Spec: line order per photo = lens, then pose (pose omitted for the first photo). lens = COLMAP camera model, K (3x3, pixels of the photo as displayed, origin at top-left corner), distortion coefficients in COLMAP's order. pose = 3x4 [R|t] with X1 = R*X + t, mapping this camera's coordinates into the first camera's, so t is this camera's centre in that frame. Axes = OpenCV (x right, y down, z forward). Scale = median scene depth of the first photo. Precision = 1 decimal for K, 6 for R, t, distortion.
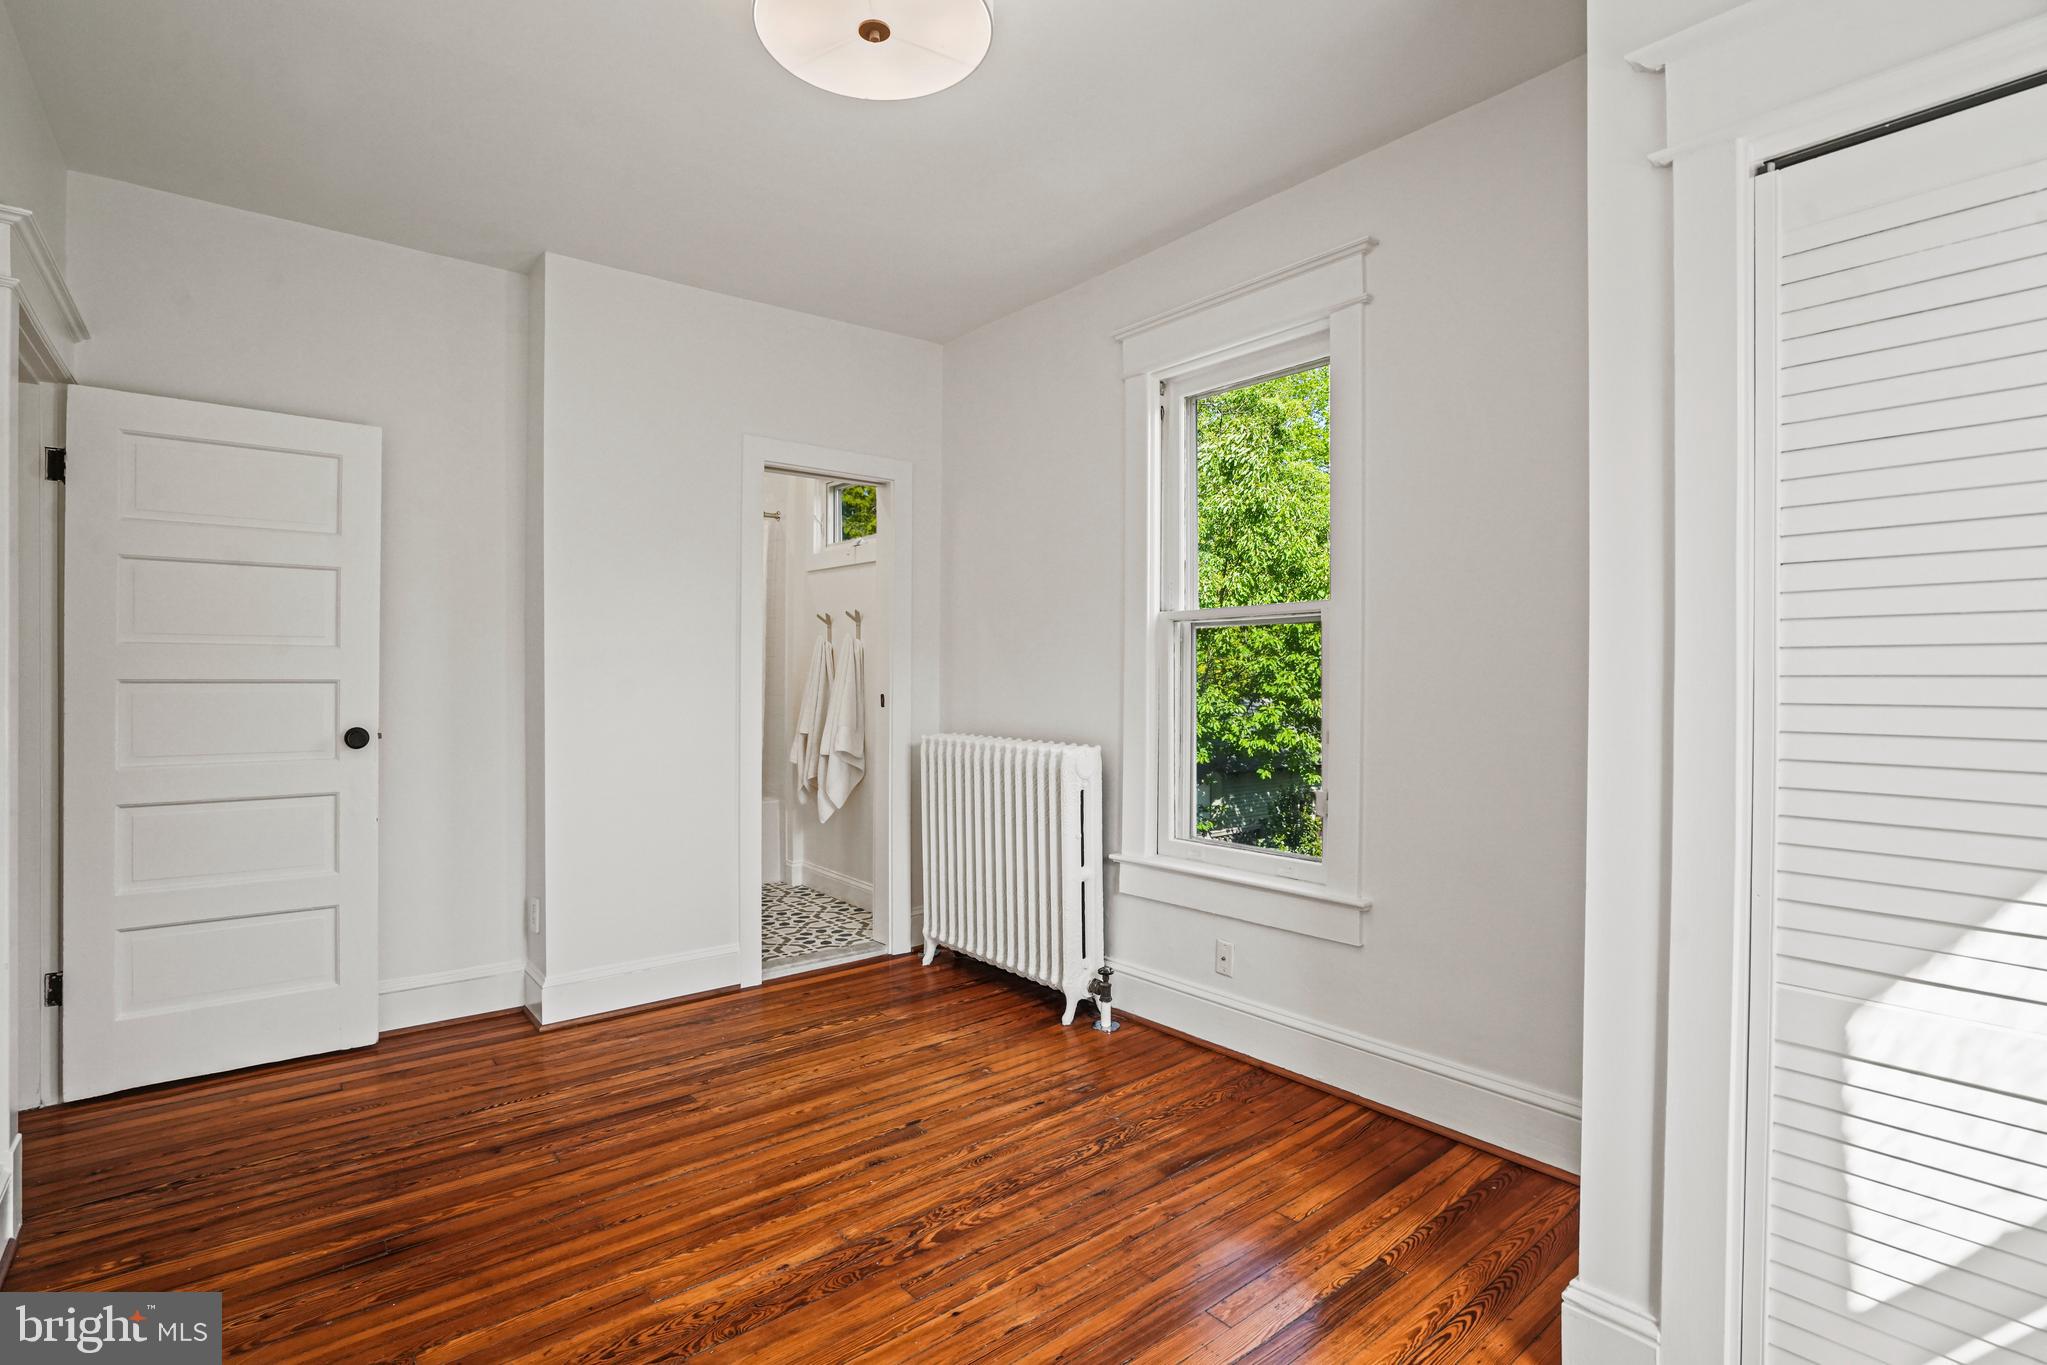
lens RADIAL K [[983.1, 0, 1017.4], [0, 983.1, 679.0], [0, 0, 1]] dist [-0.030242, 0.001270]
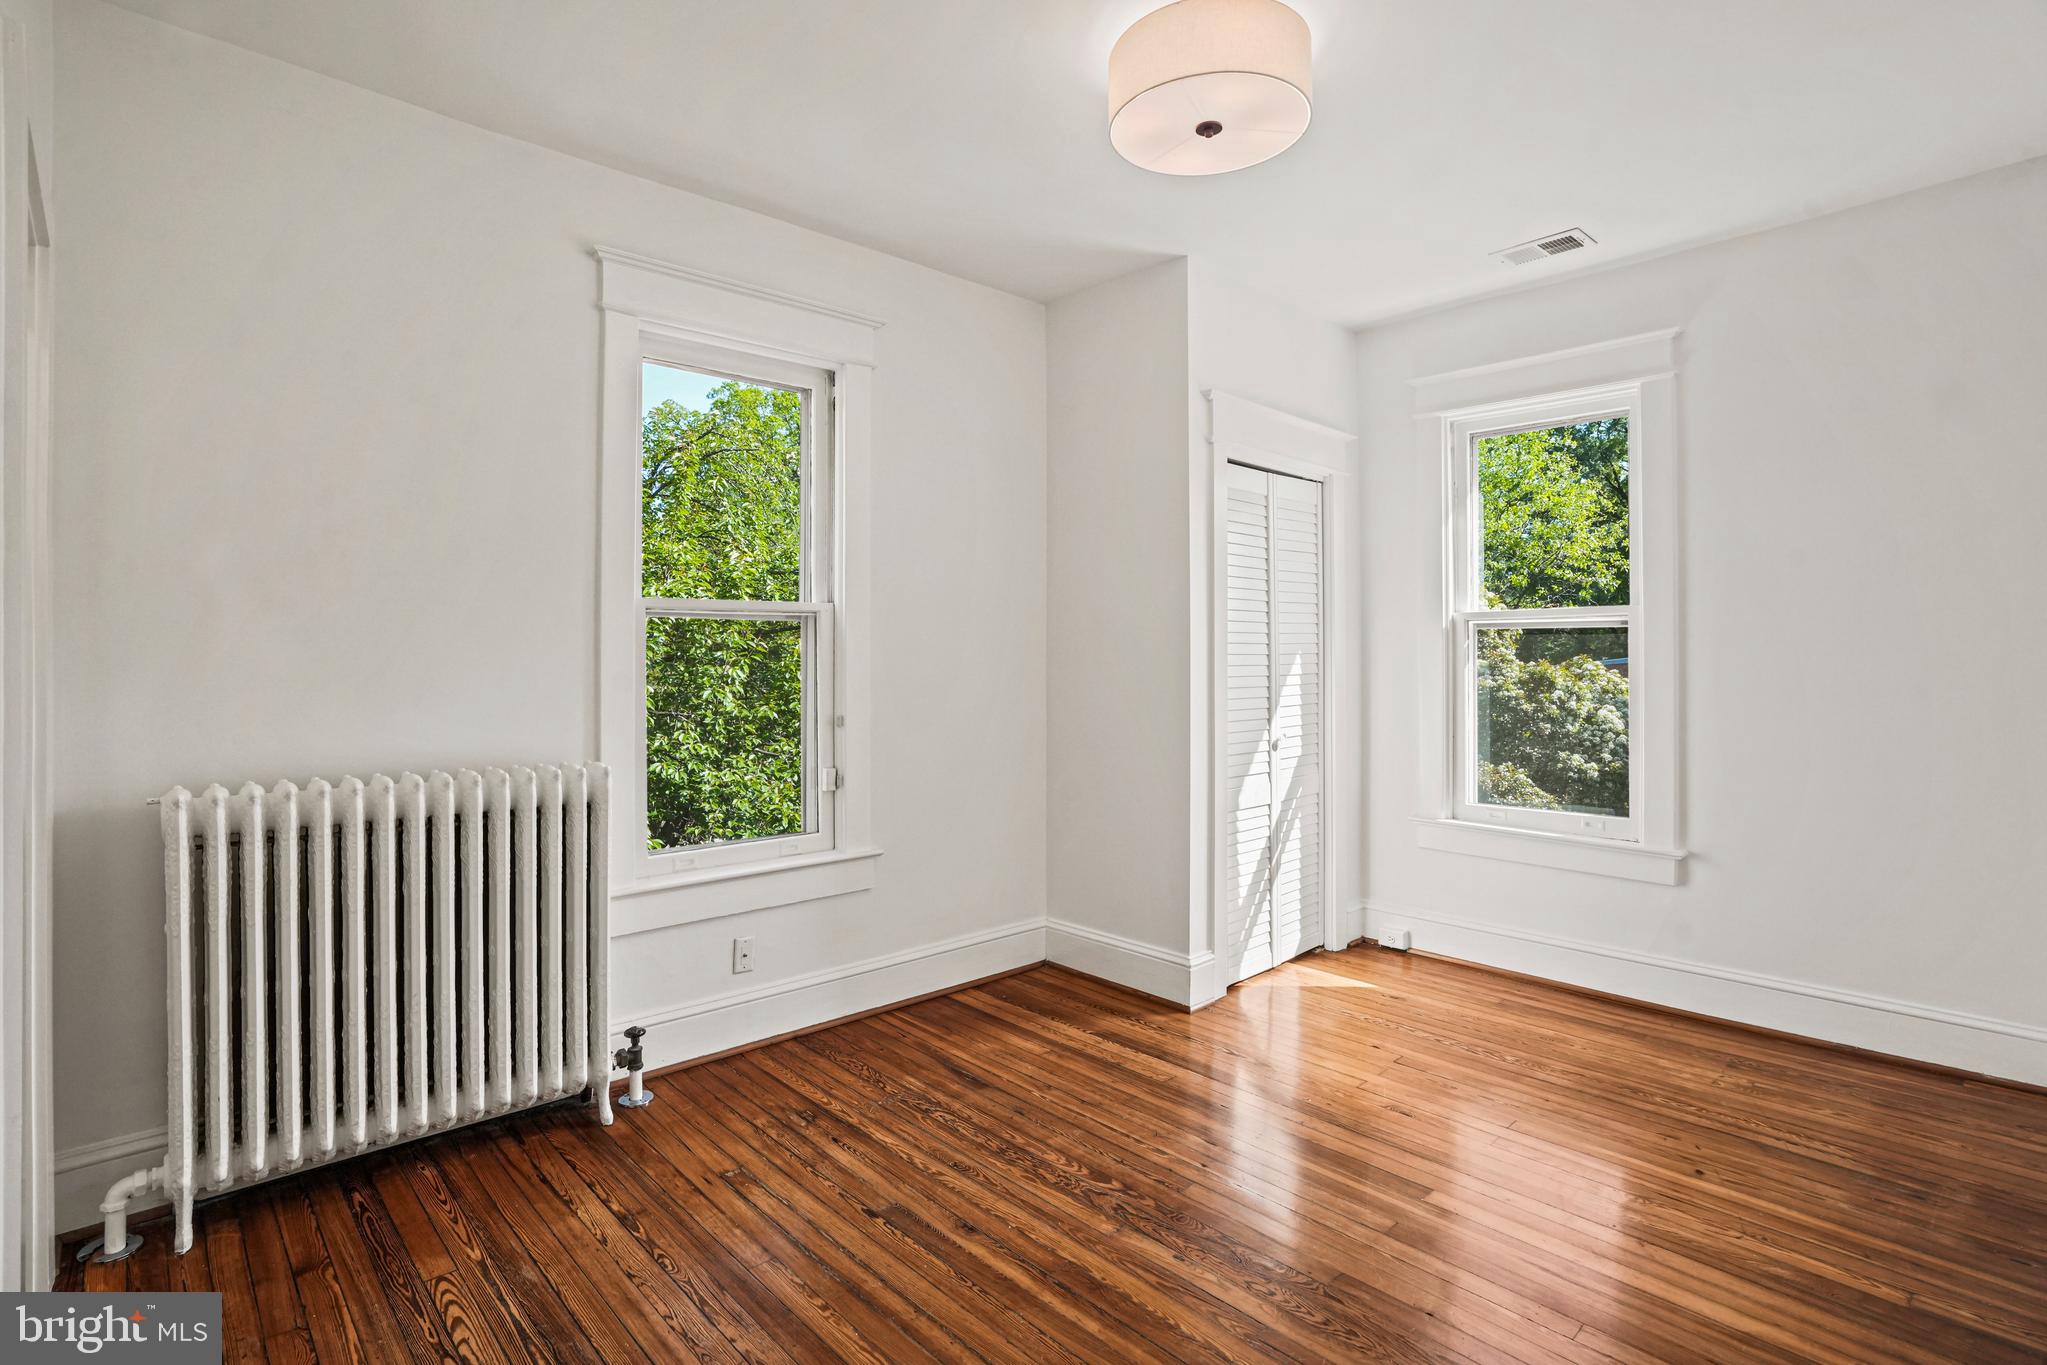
lens RADIAL K [[992.5, 0, 1015.1], [0, 992.5, 669.9], [0, 0, 1]] dist [-0.026311, 0.000369]
pose [[-0.066278, -0.000578, 0.997801, -0.992850], [0.010785, 0.999941, 0.001295, 0.002069], [-0.997743, 0.010847, -0.066267, 0.989807]]
